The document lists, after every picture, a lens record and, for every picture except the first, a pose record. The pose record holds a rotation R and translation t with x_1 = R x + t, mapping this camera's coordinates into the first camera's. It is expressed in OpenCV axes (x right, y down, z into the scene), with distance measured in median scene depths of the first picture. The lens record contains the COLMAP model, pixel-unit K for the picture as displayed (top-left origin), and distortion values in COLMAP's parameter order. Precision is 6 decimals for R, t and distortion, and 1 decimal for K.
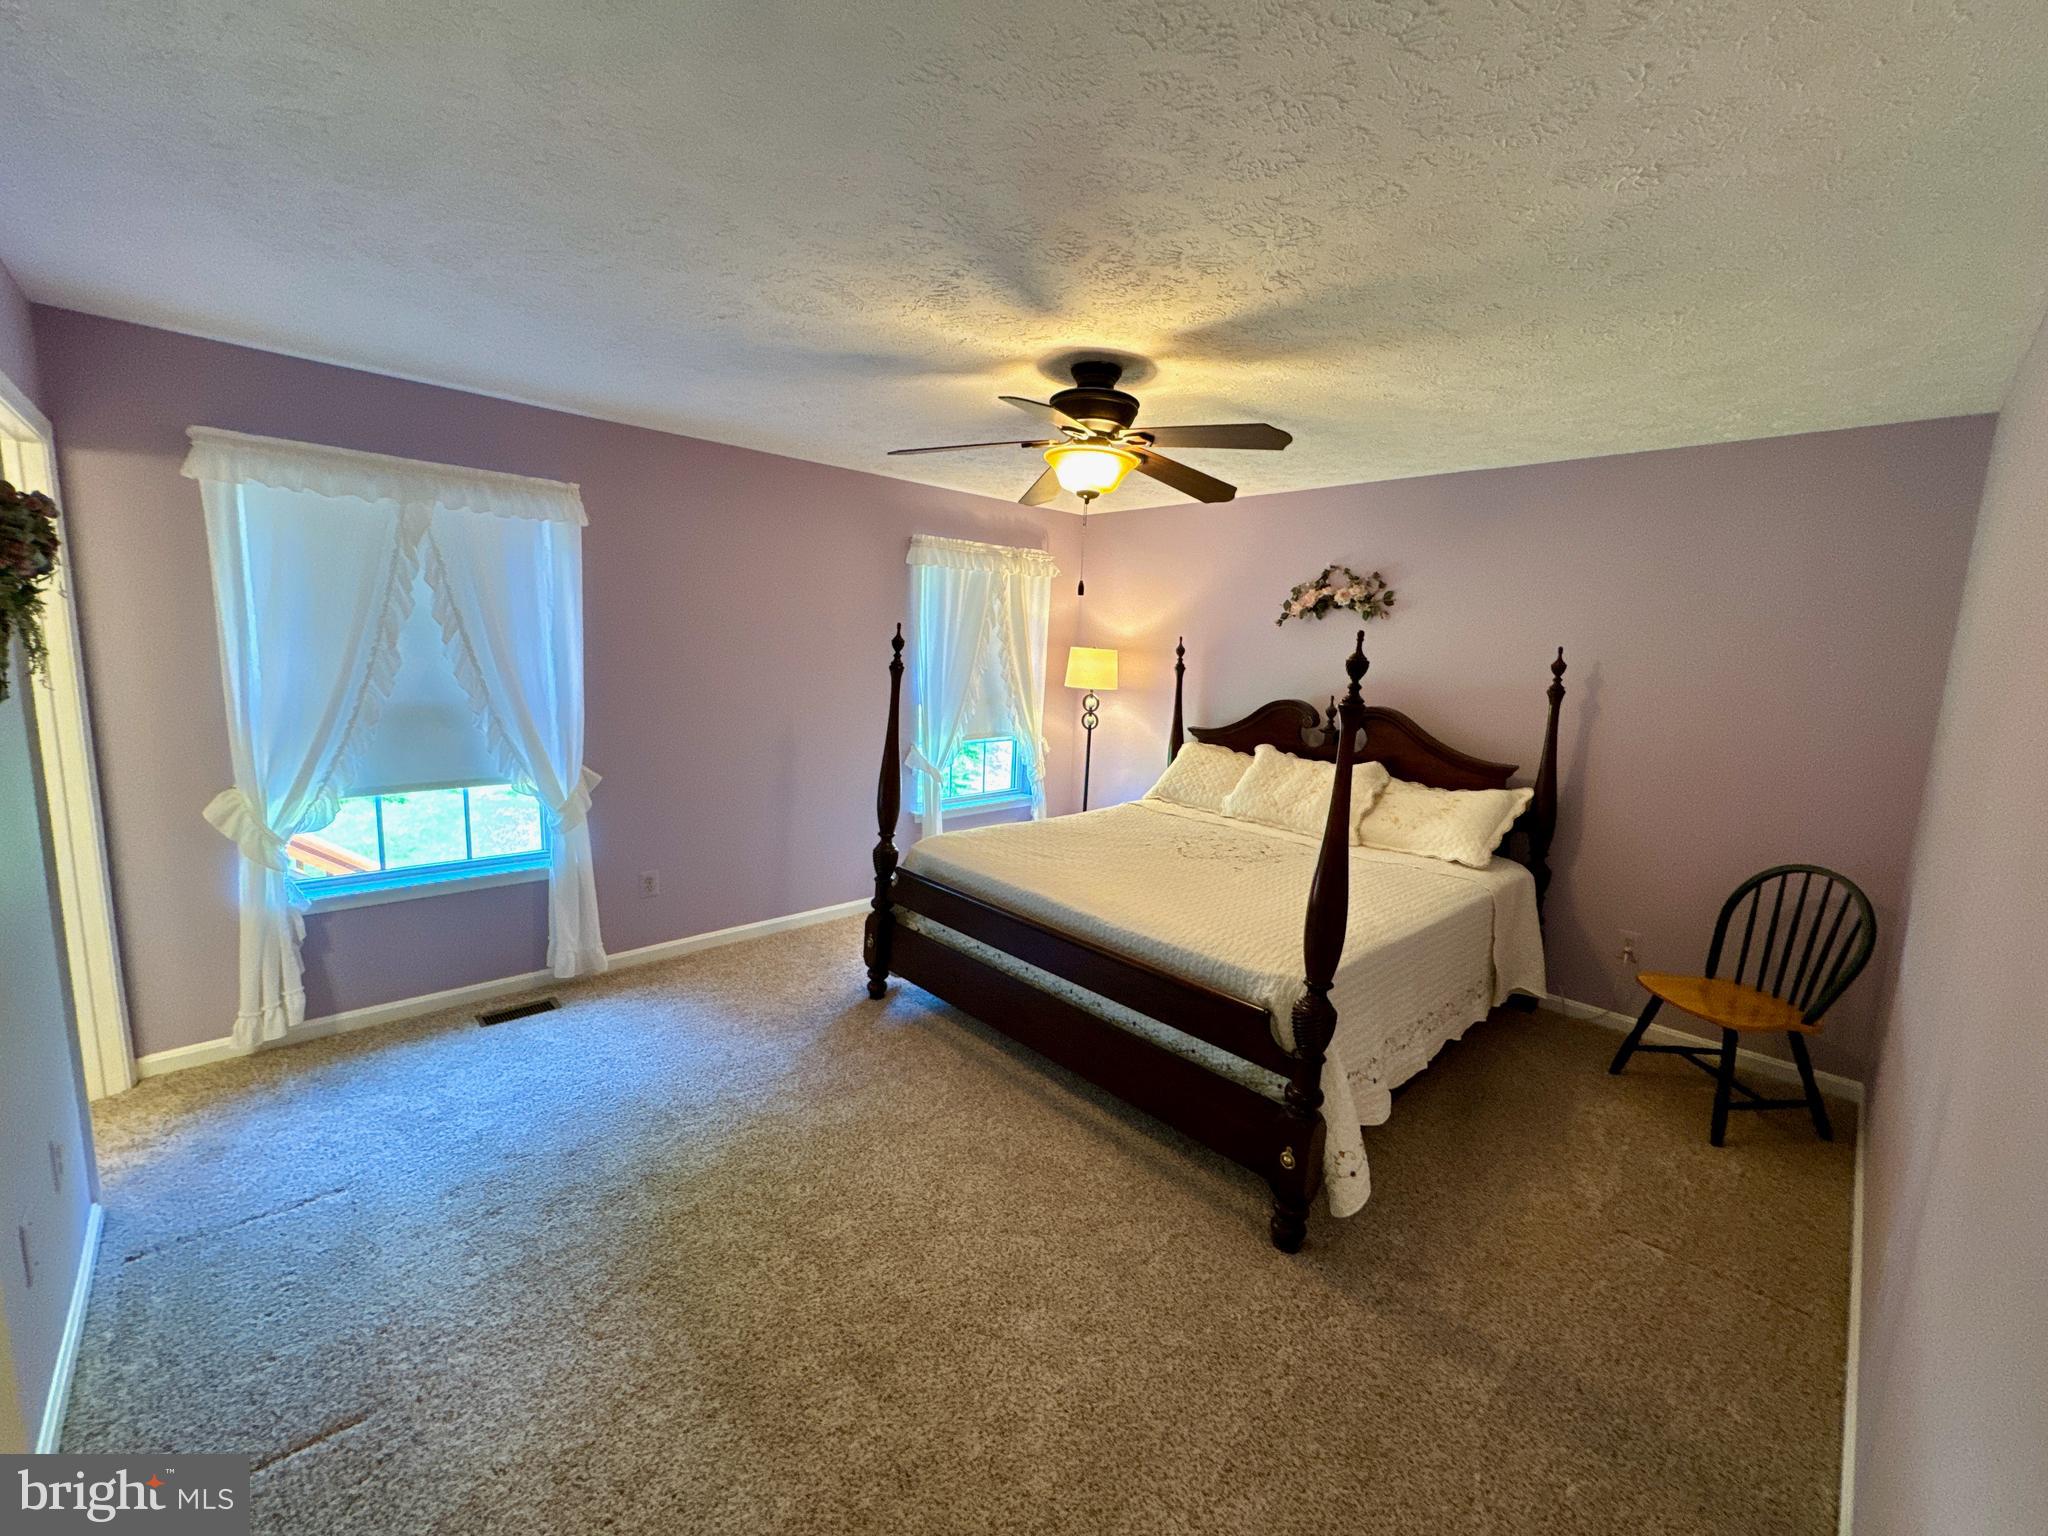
lens RADIAL K [[817.1, 0, 1019.4], [0, 817.1, 769.2], [0, 0, 1]] dist [-0.003309, 0.000482]
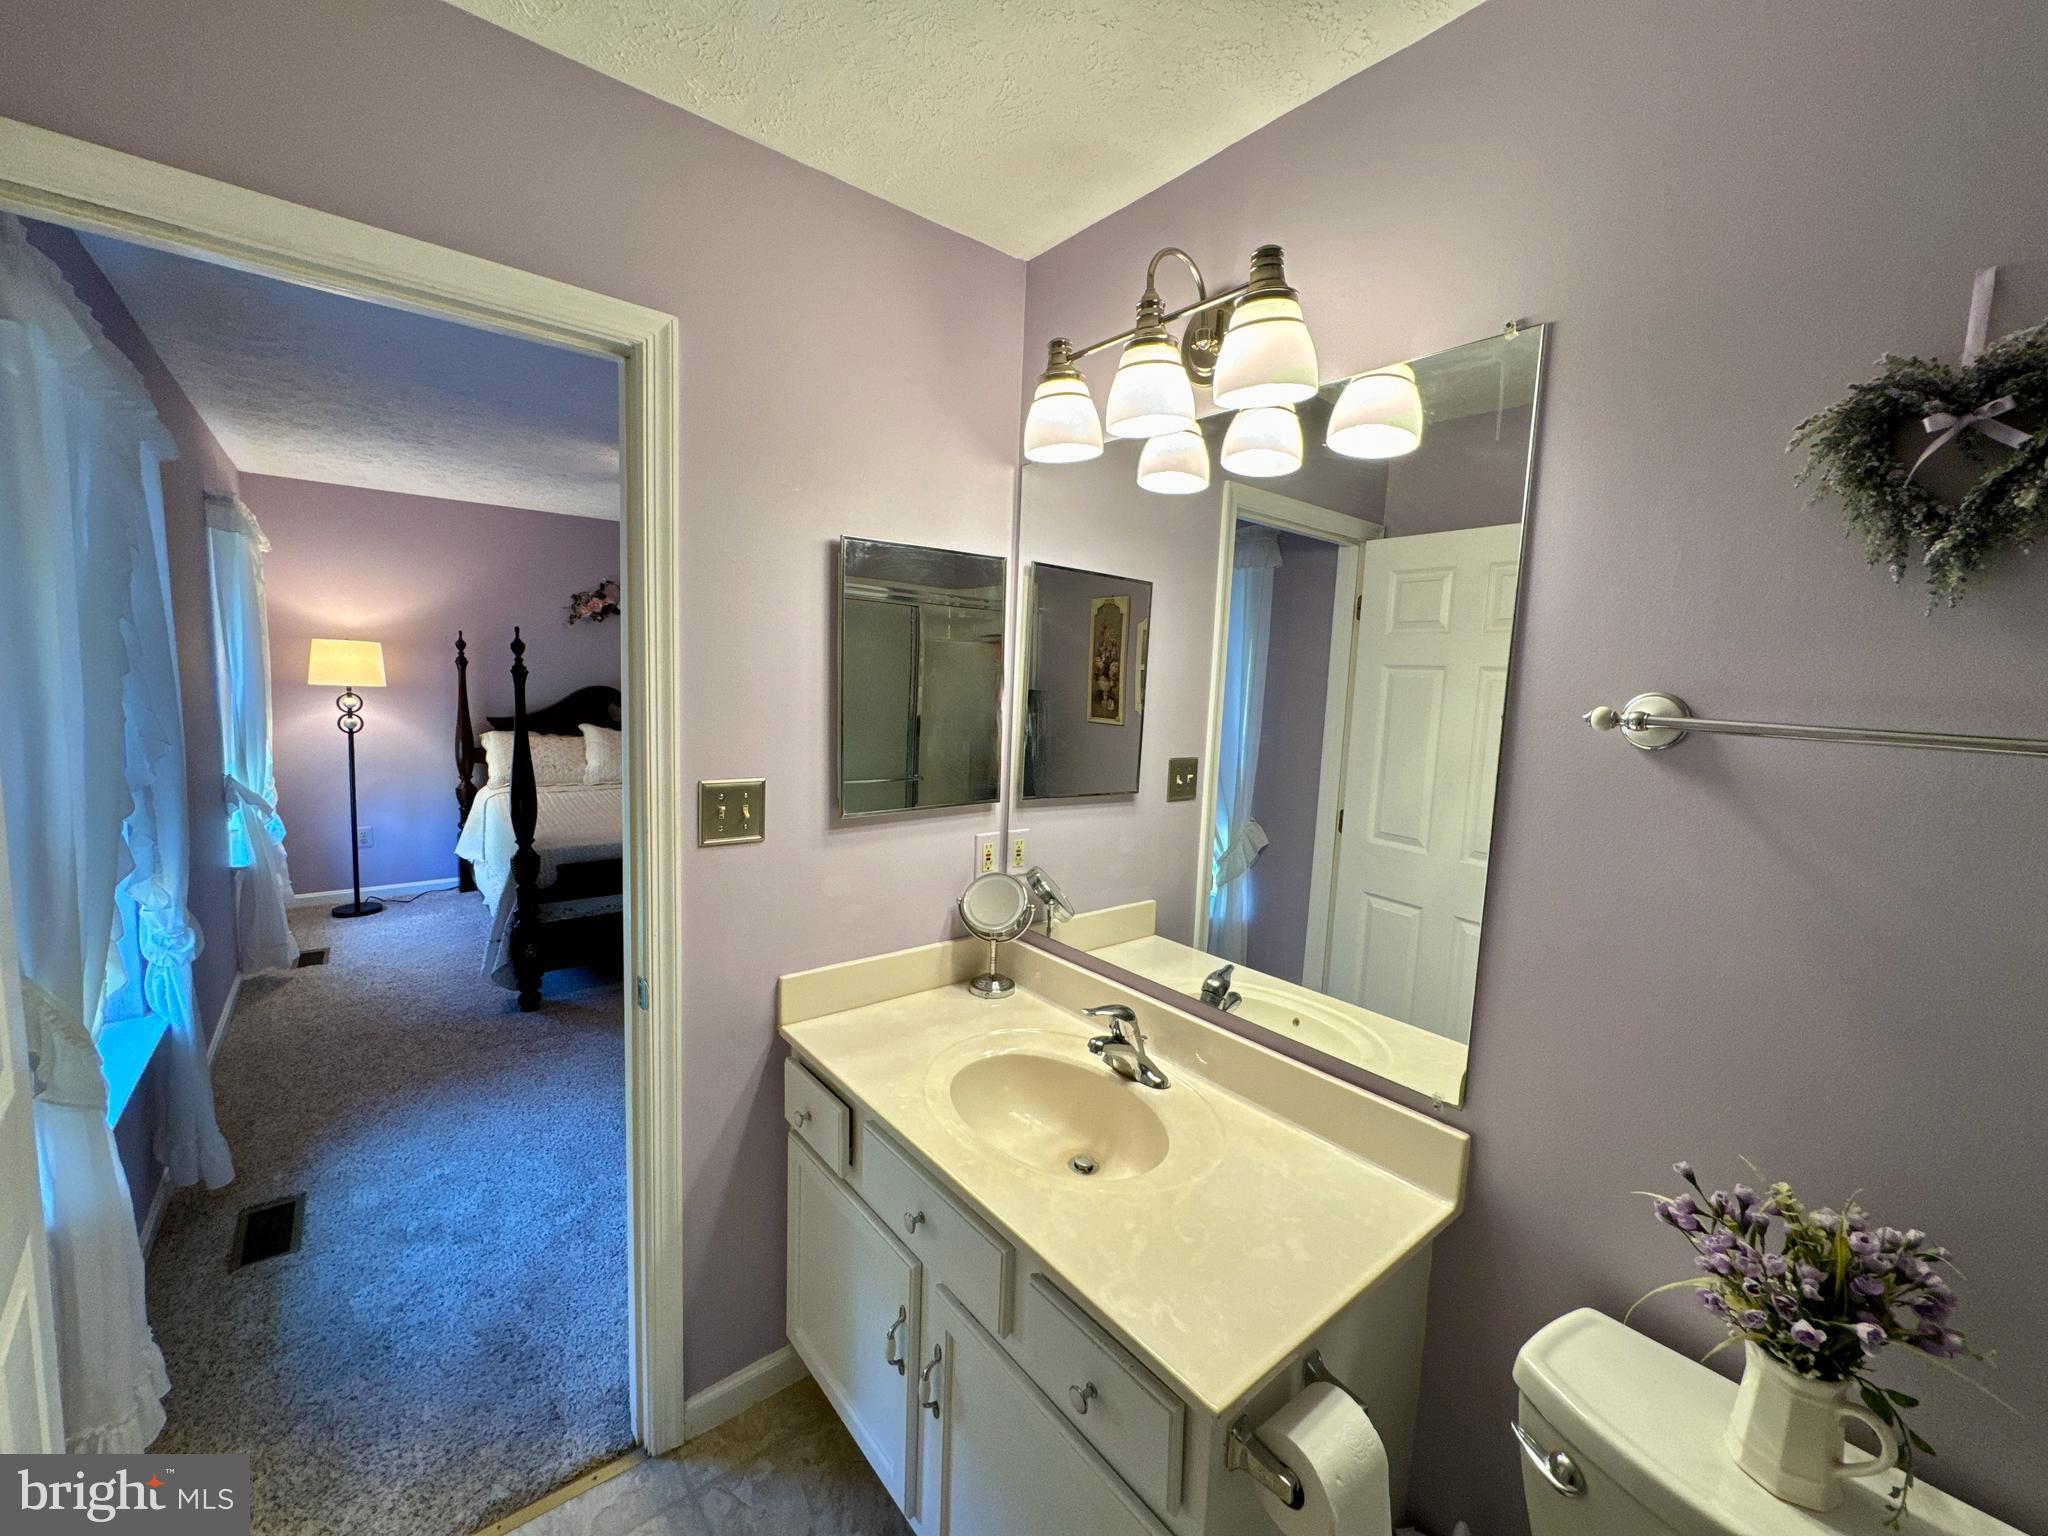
lens RADIAL K [[817.1, 0, 1025.6], [0, 817.1, 762.1], [0, 0, 1]] dist [-0.003309, 0.000482]
pose [[0.072348, -0.146897, 0.986502, -0.854673], [0.117574, 0.983454, 0.137820, -0.061834], [-0.990425, 0.106016, 0.088423, 0.236257]]
